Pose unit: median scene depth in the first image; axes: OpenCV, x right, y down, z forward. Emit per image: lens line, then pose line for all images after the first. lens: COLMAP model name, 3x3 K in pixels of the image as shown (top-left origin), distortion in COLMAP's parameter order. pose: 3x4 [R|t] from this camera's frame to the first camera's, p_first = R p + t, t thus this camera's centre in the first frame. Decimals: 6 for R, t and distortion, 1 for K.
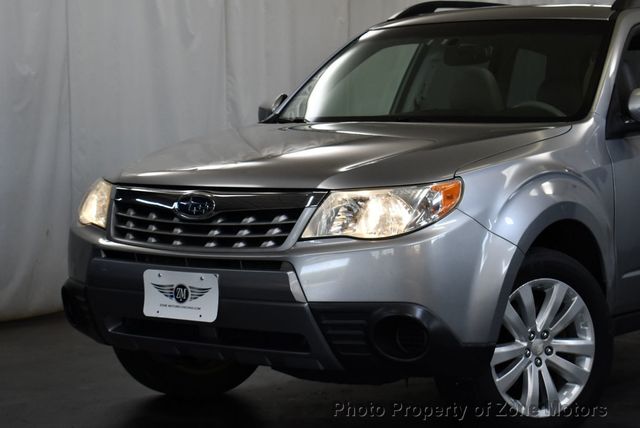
lens RADIAL K [[1487.3, 0, 320.0], [0, 1487.3, 209.8], [0, 0, 1]] dist [-0.022699, 0.000000]
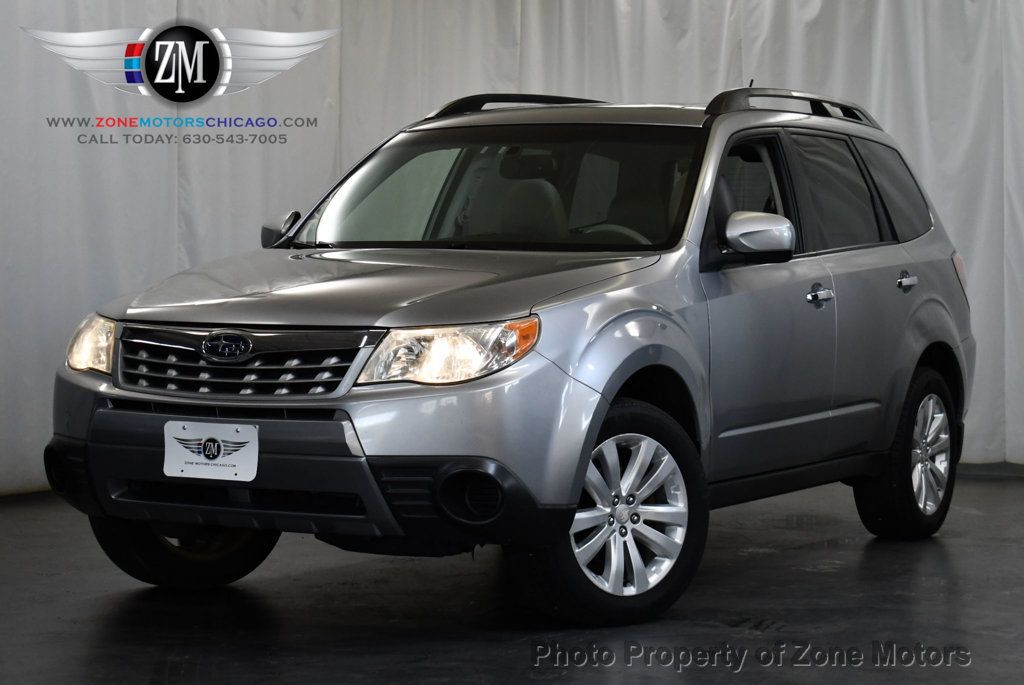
lens RADIAL K [[2407.9, 0, 506.7], [0, 2407.9, 343.6], [0, 0, 1]] dist [0.018884, 0.000000]
pose [[0.993102, 0.005157, 0.117144, -0.085859], [-0.003210, 0.999854, -0.016802, 0.018414], [-0.117213, 0.016310, 0.992973, -0.385404]]
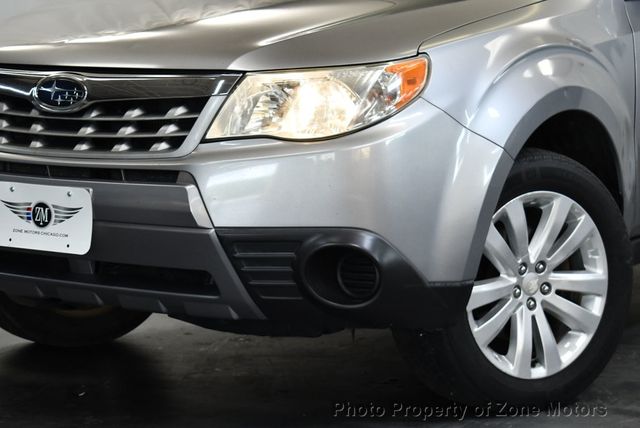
lens RADIAL K [[1795.5, 0, 324.8], [0, 1795.5, 219.3], [0, 0, 1]] dist [0.016135, 0.000000]
pose [[0.999509, -0.003292, 0.031152, 0.017082], [0.000946, 0.997181, 0.075027, -0.006906], [-0.031311, -0.074961, 0.996695, 0.120378]]
